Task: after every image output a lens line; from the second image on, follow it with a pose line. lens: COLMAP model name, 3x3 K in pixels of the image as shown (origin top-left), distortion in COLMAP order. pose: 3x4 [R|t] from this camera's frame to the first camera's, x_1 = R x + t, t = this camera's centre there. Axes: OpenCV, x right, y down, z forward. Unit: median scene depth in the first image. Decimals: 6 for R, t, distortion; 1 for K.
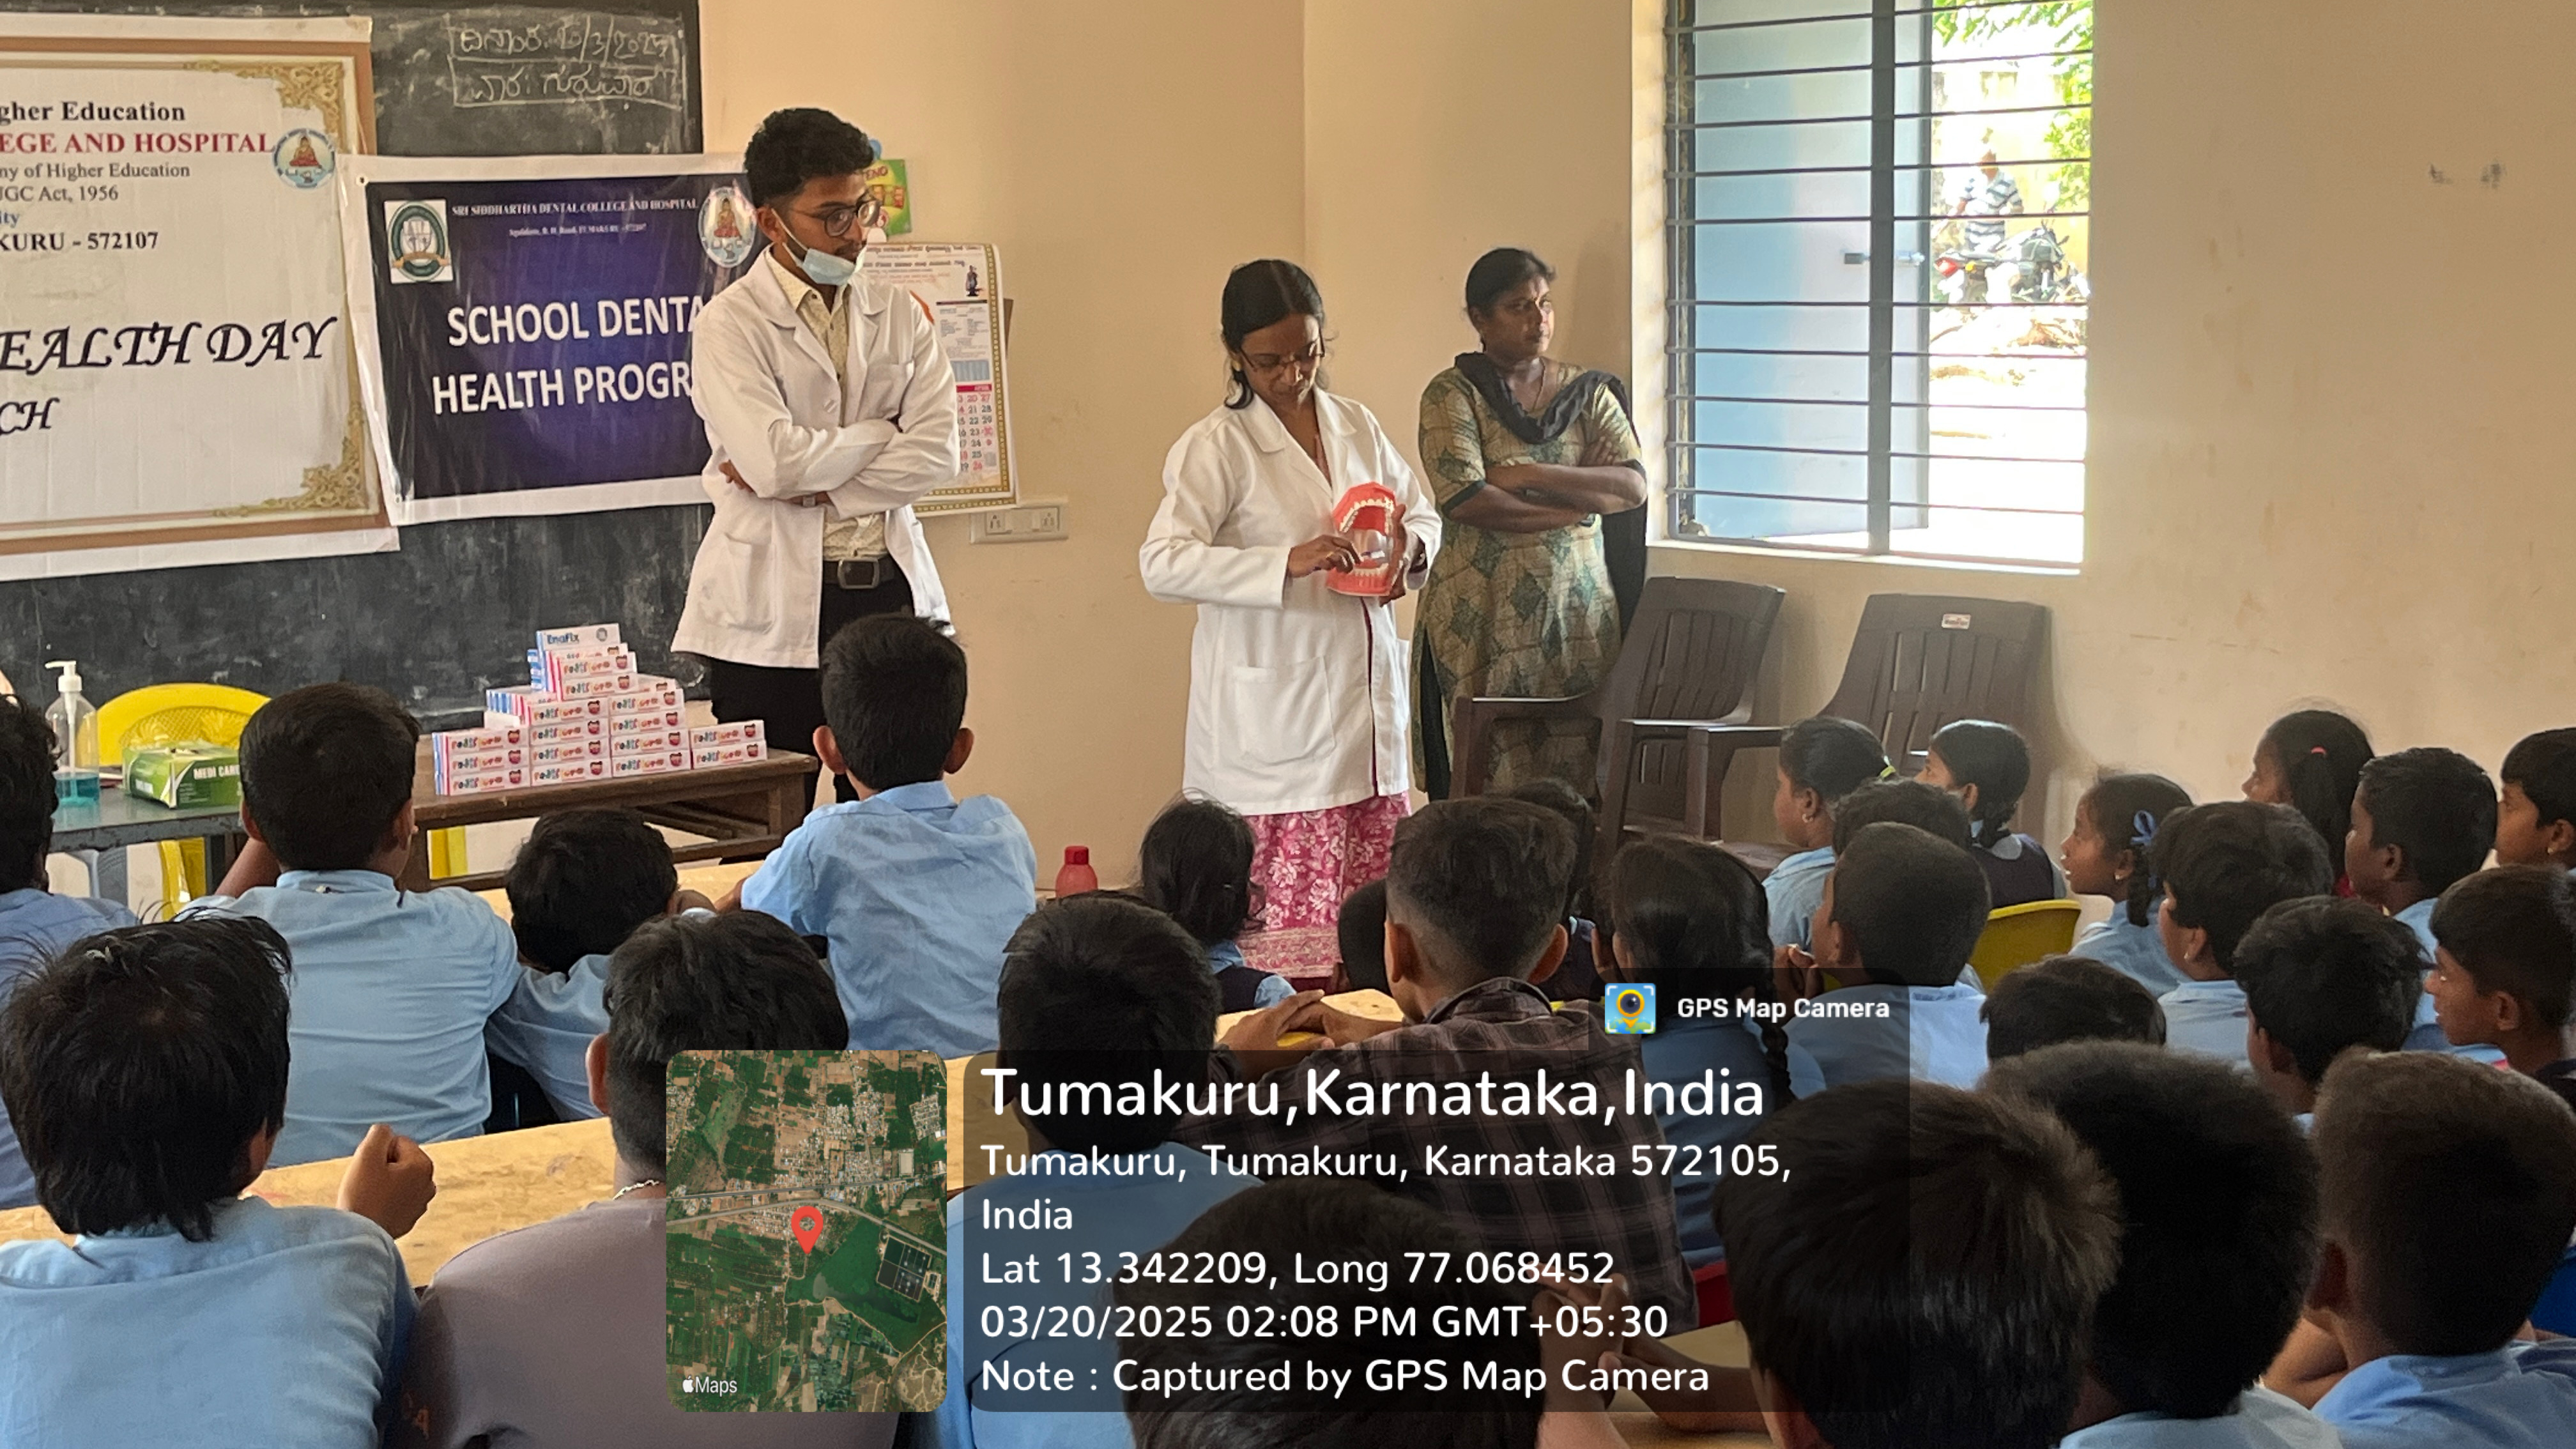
lens RADIAL K [[3787.5, 0, 1297.4], [0, 3787.5, 730.2], [0, 0, 1]] dist [0.078711, 0.000000]
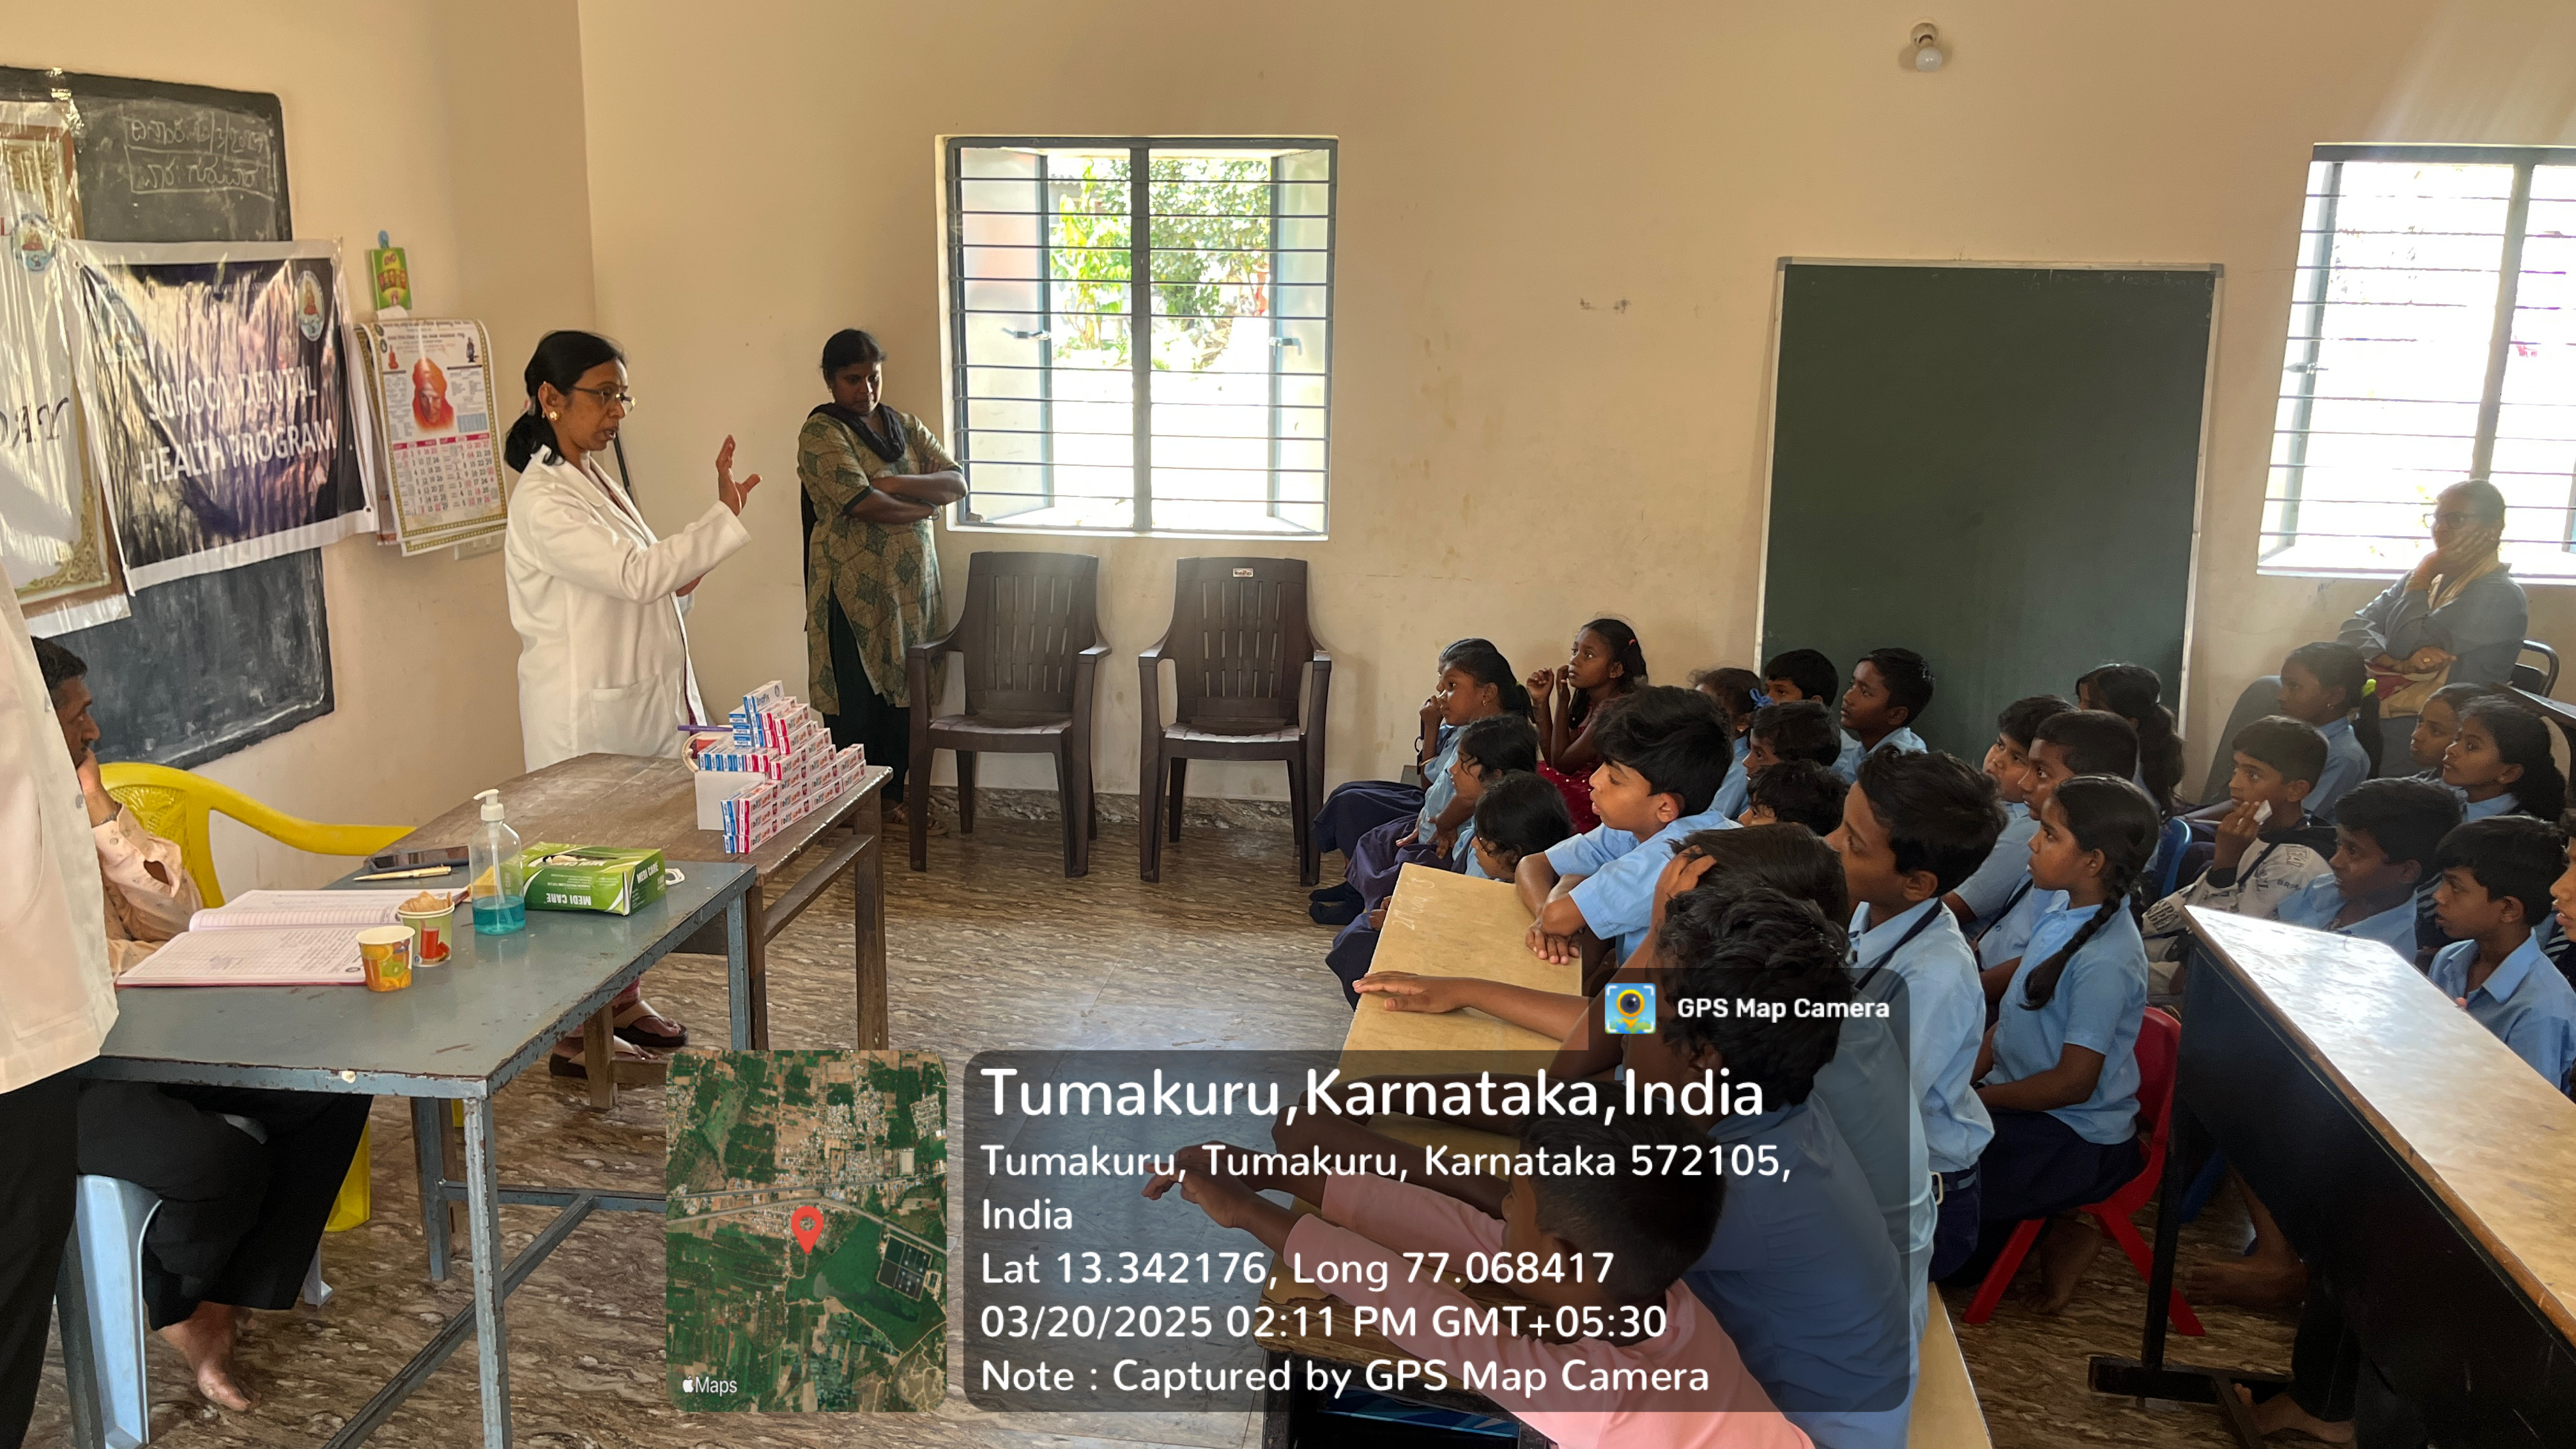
lens RADIAL K [[2049.7, 0, 1284.7], [0, 2049.7, 736.5], [0, 0, 1]] dist [0.042711, -0.019512]
pose [[0.708150, -0.133386, 0.693348, -0.418854], [0.065646, 0.990178, 0.123443, -0.065050], [-0.703004, -0.041901, 0.709951, 0.361808]]
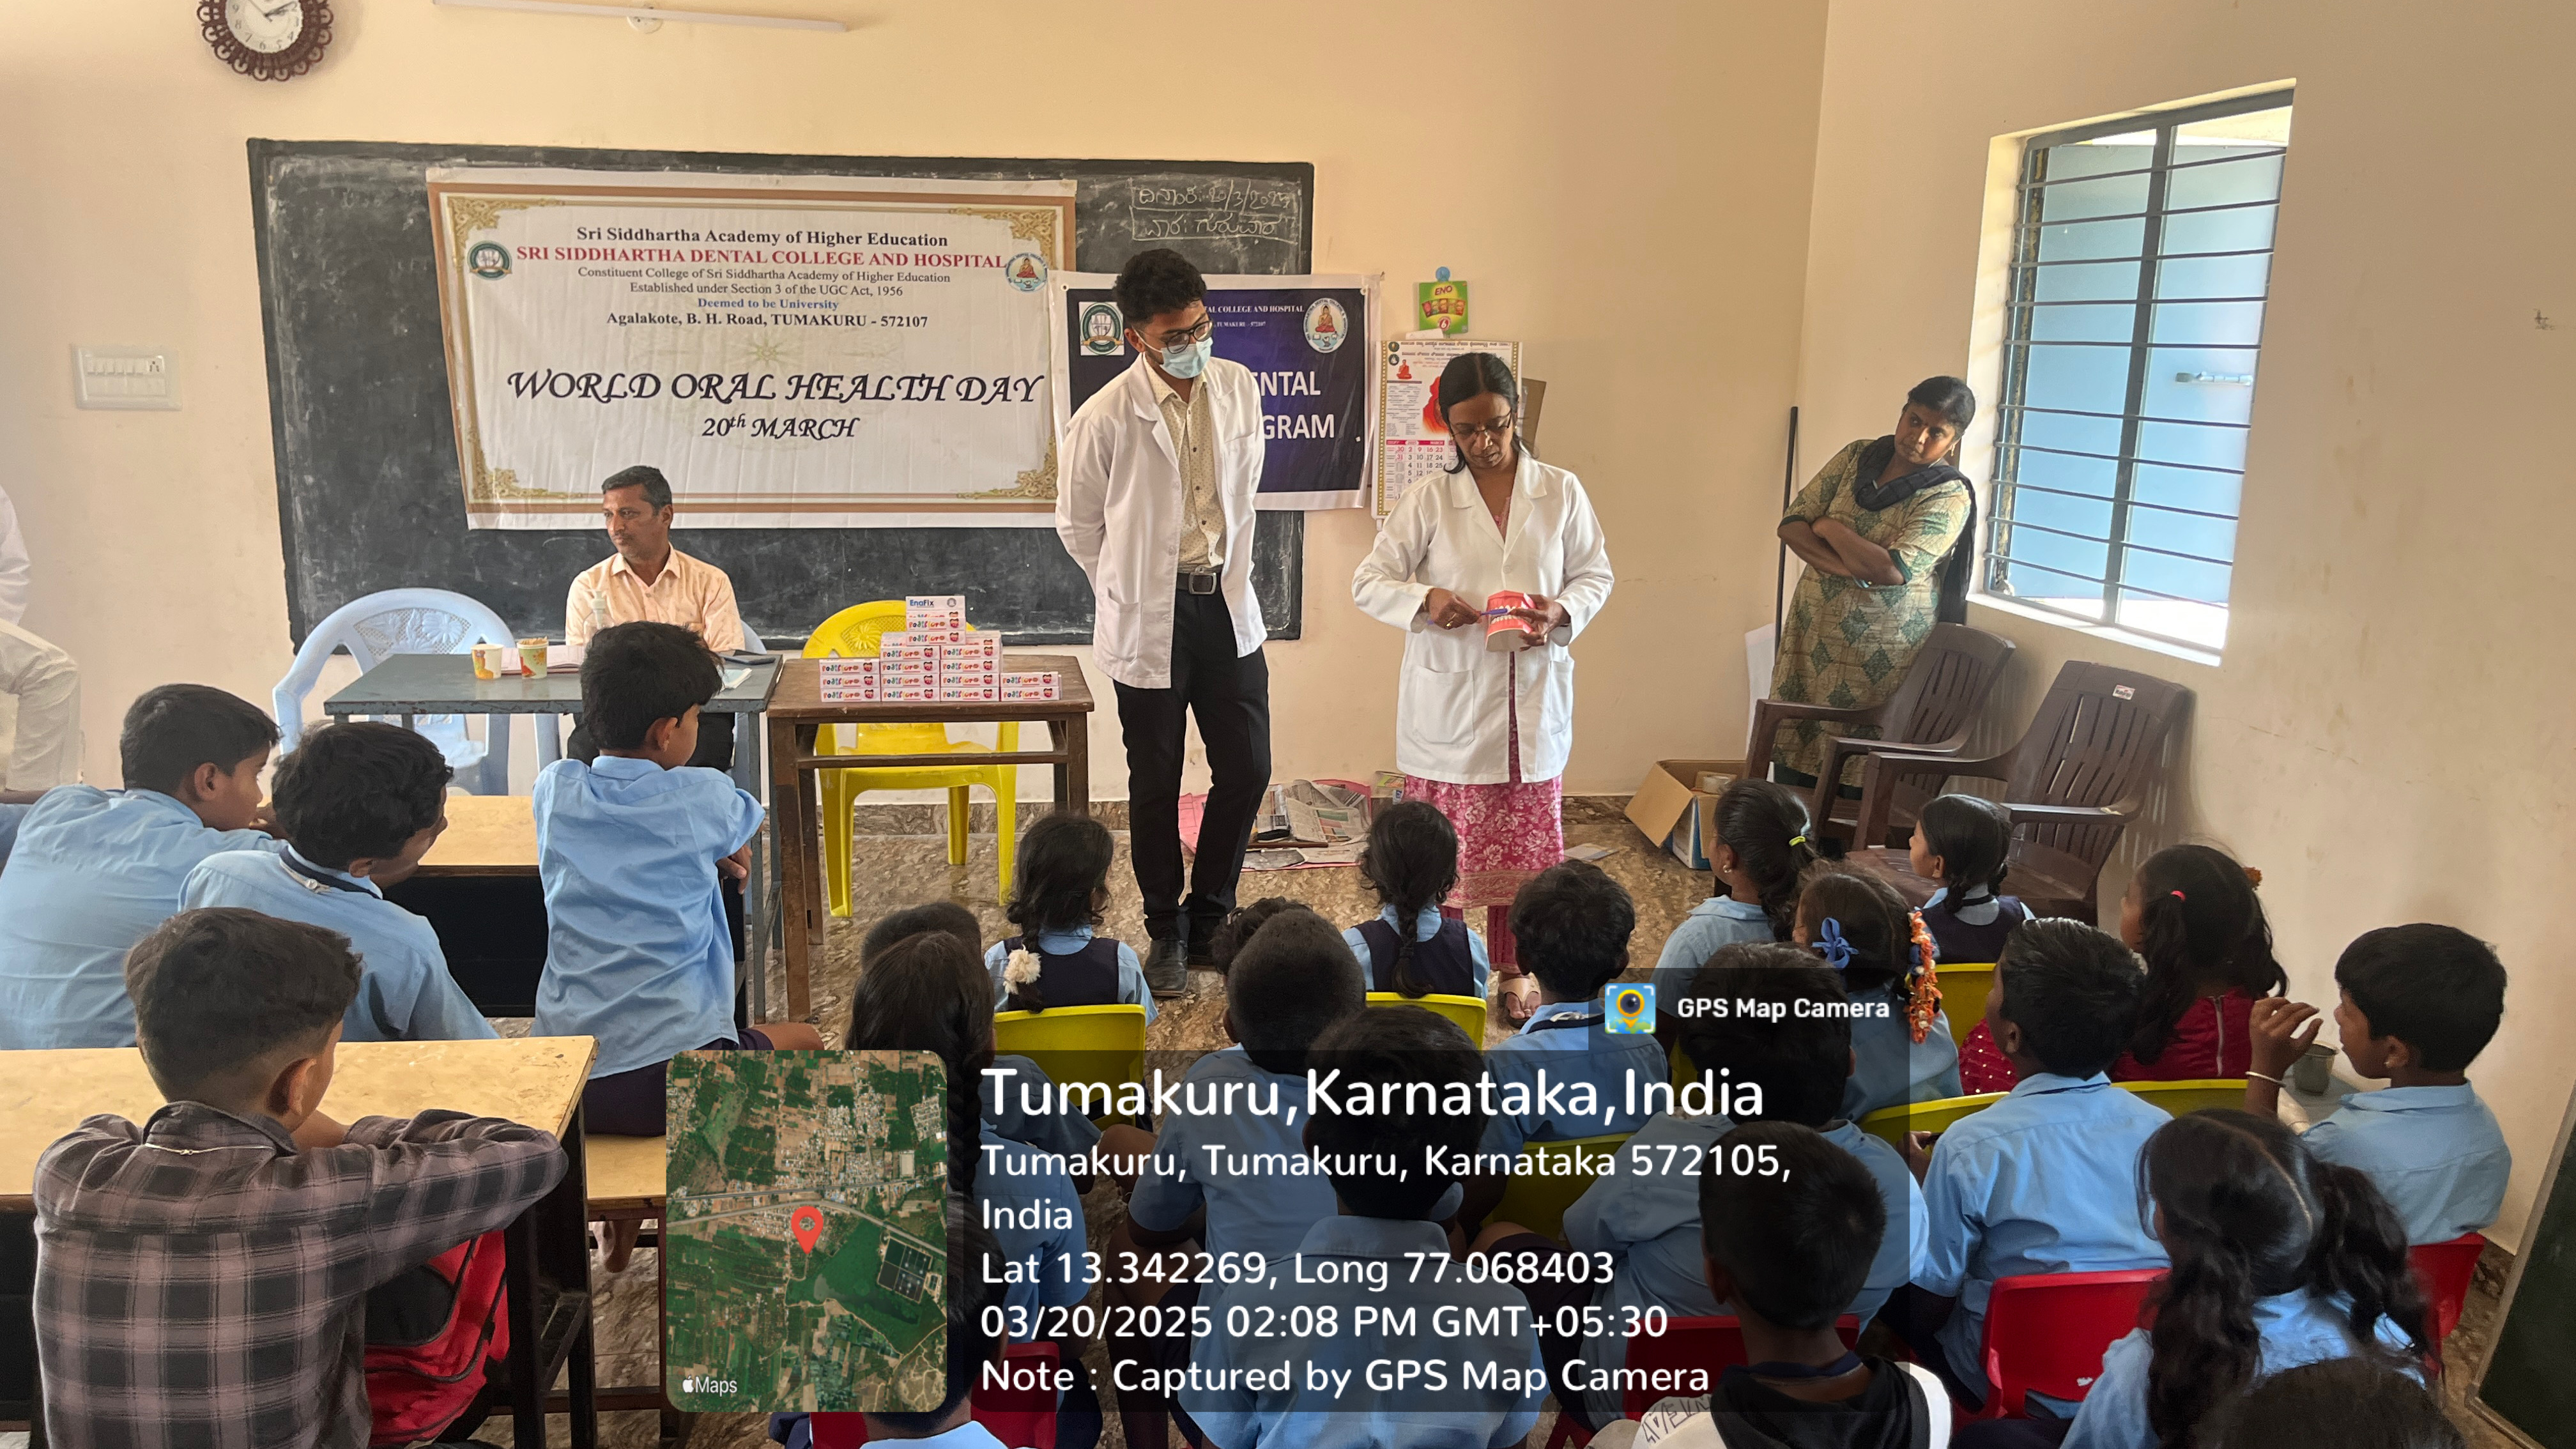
lens RADIAL K [[1980.6, 0, 1263.2], [0, 1980.6, 749.0], [0, 0, 1]] dist [0.071451, -0.090022]
pose [[0.866167, 0.134240, -0.481387, 0.240111], [-0.096292, 0.990028, 0.102819, -0.048619], [0.490389, -0.042705, 0.870457, 0.322381]]
